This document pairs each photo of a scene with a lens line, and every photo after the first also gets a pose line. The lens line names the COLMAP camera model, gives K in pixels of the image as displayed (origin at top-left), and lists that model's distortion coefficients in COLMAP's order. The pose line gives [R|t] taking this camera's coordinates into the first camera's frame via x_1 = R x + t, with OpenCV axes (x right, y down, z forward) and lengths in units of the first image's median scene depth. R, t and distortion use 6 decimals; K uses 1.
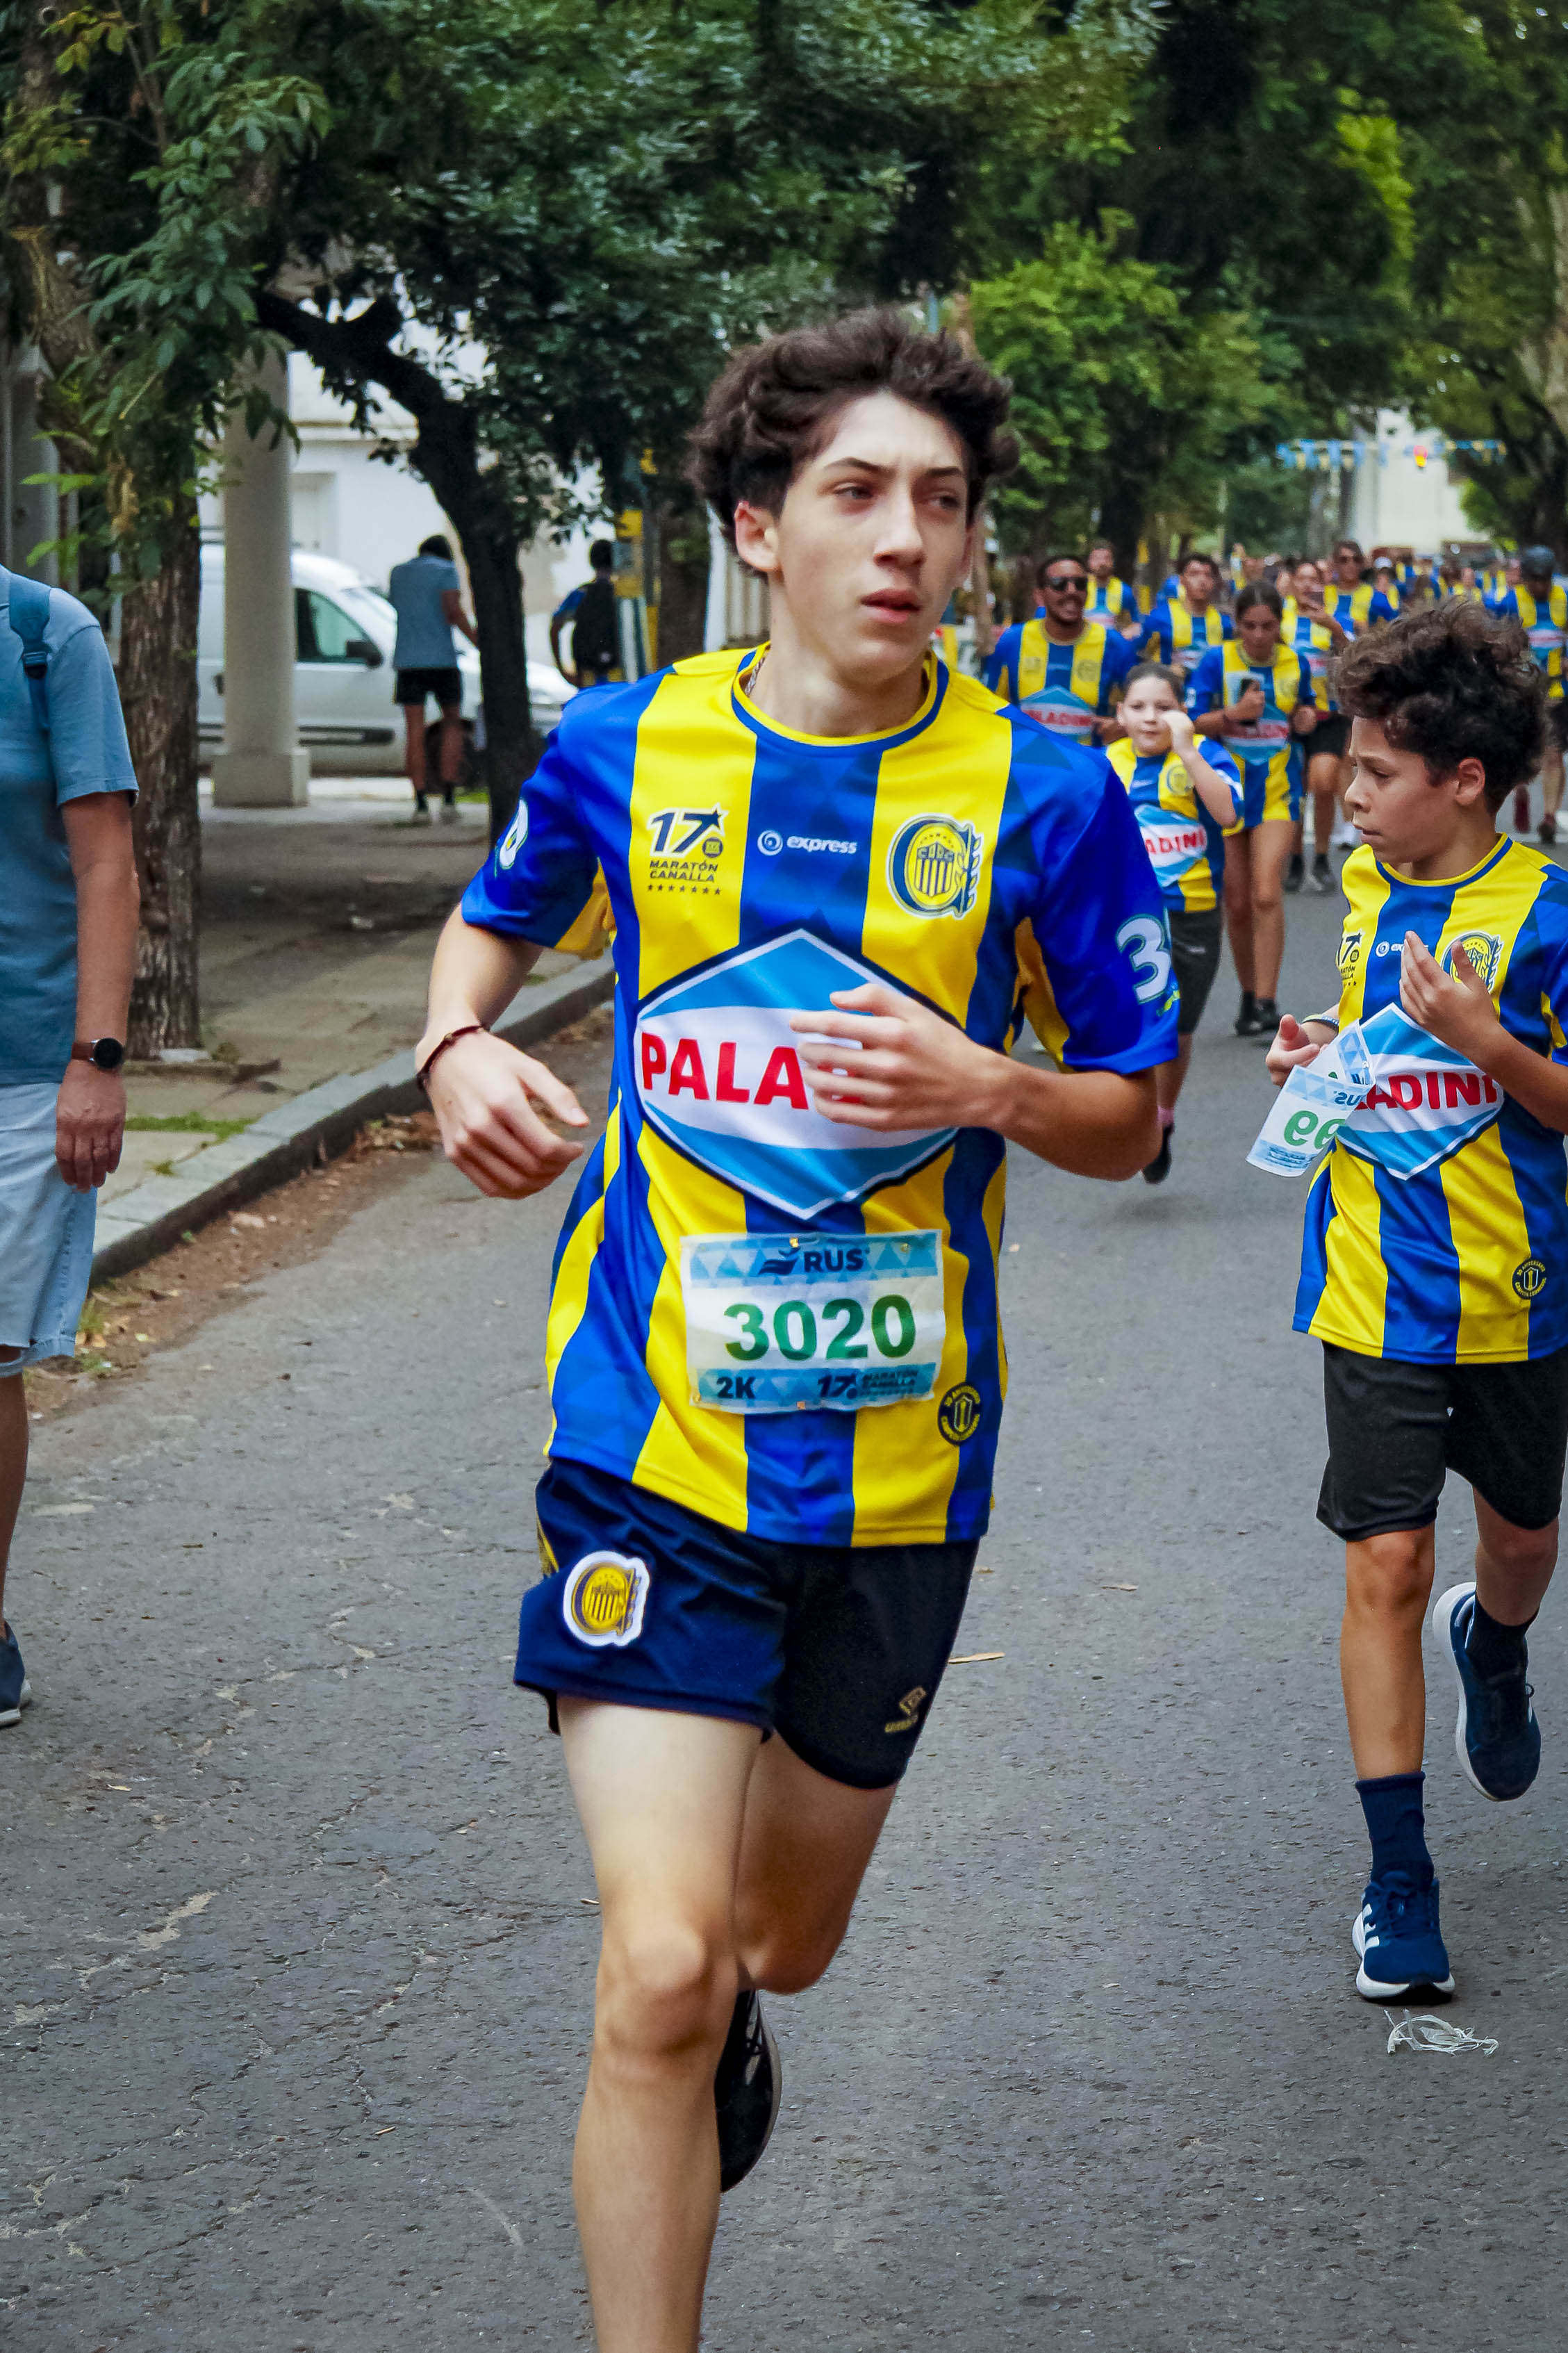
lens RADIAL K [[9350.3, 0, 786.8], [0, 9350.3, 1175.7], [0, 0, 1]] dist [-0.009748, -1.322942]
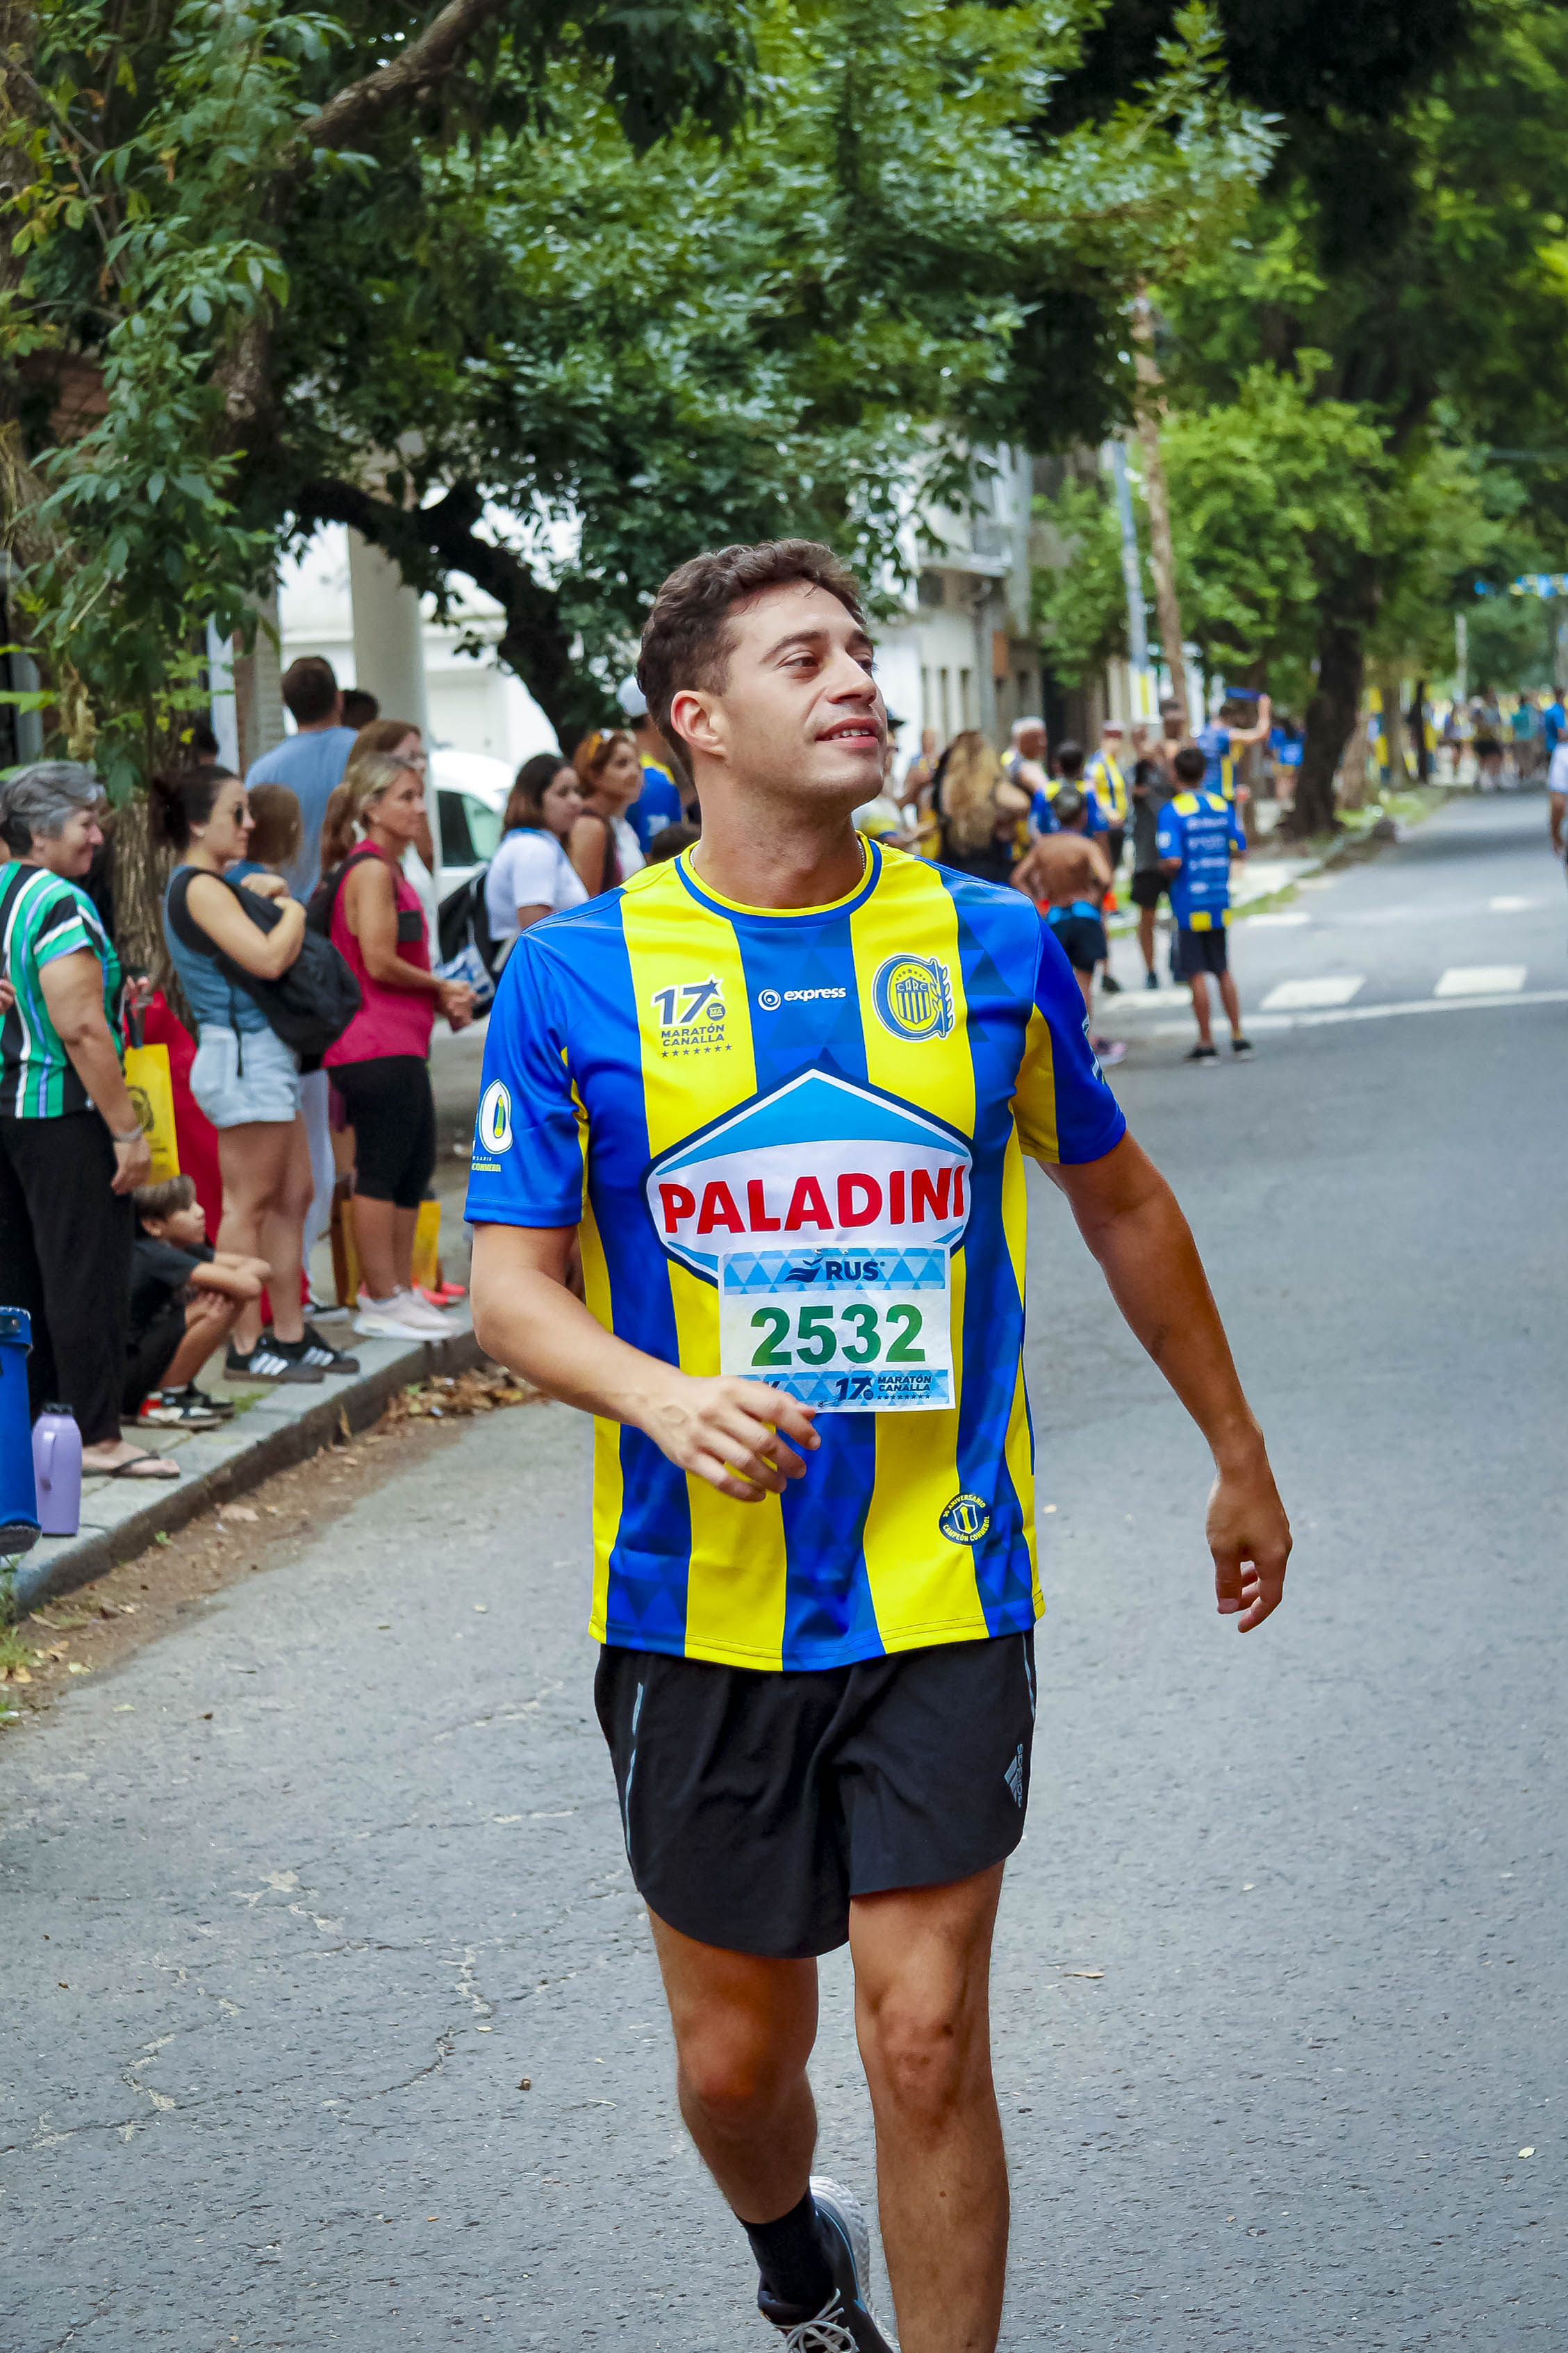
lens RADIAL K [[8691.2, 0, 786.9], [0, 8691.2, 1179.9], [0, 0, 1]] dist [0.065595, -4.952650]
pose [[0.997197, -0.054040, -0.051739, 0.030802], [0.053319, 0.998462, -0.015221, -0.009107], [0.052482, 0.012420, 0.998545, 0.133830]]
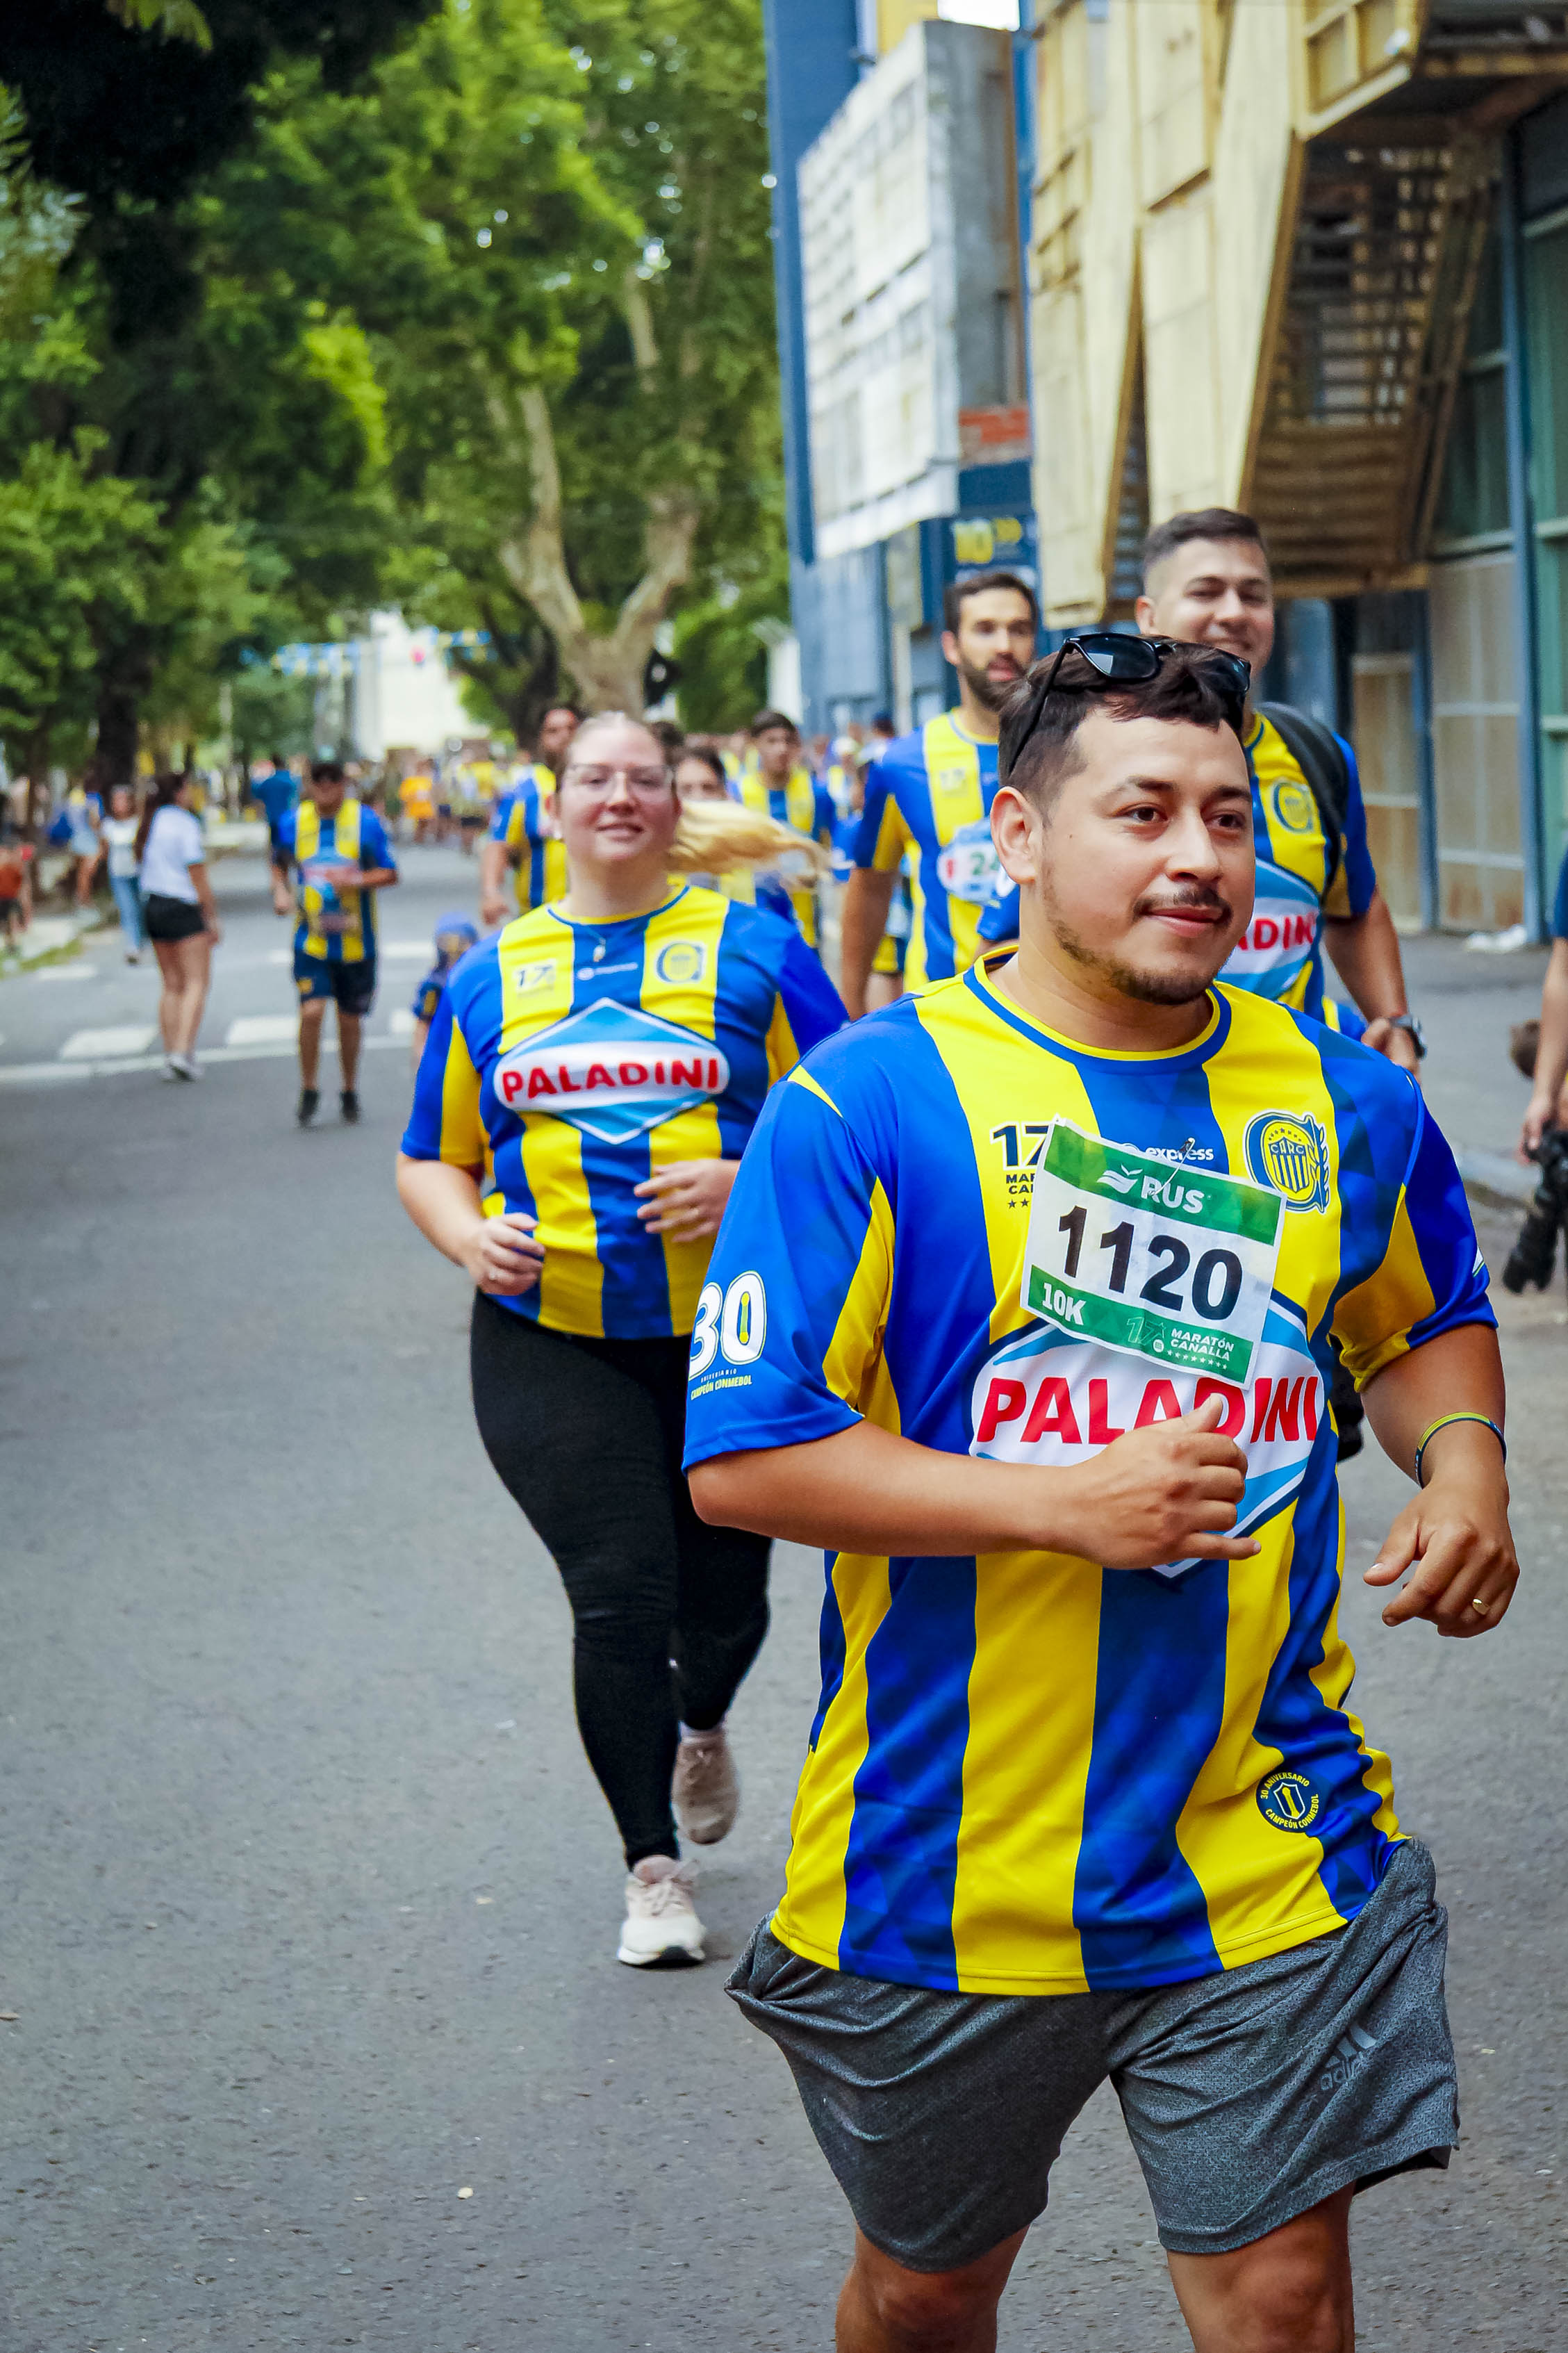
lens RADIAL K [[8135.5, 0, 702.5], [0, 8135.5, 1179.0], [0, 0, 1]] dist [0.016930, -1.862662]
pose [[0.994038, -0.058781, 0.091834, 0.020803], [0.060125, 0.998119, -0.011938, -0.010378], [-0.090960, 0.017388, 0.995703, 0.158309]]
